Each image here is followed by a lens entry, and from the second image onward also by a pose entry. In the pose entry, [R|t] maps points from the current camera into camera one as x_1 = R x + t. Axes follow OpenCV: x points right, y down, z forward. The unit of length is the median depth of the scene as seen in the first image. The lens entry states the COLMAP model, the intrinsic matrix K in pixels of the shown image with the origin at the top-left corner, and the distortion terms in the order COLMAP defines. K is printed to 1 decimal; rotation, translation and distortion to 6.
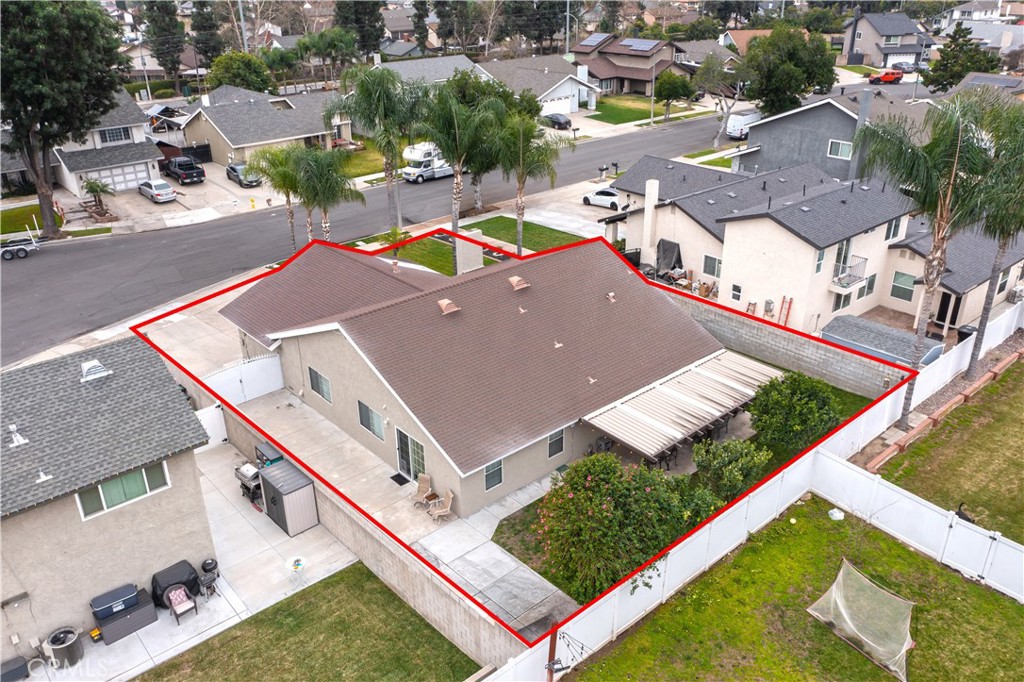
lens RADIAL K [[815.3, 0, 512.0], [0, 815.3, 341.0], [0, 0, 1]] dist [-0.006782, 0.004200]
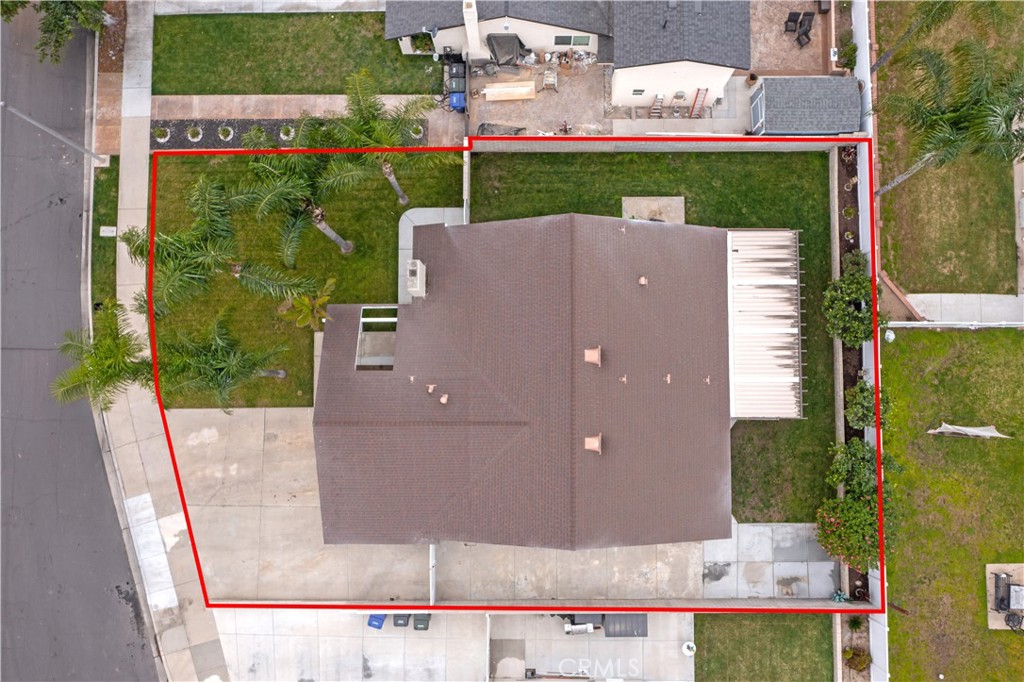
lens RADIAL K [[815.3, 0, 512.0], [0, 815.3, 341.0], [0, 0, 1]] dist [-0.006782, 0.004200]
pose [[0.655826, -0.752781, 0.056685, -0.113450], [0.316515, 0.342364, 0.884650, -1.139492], [-0.685354, -0.562235, 0.462798, 0.710226]]
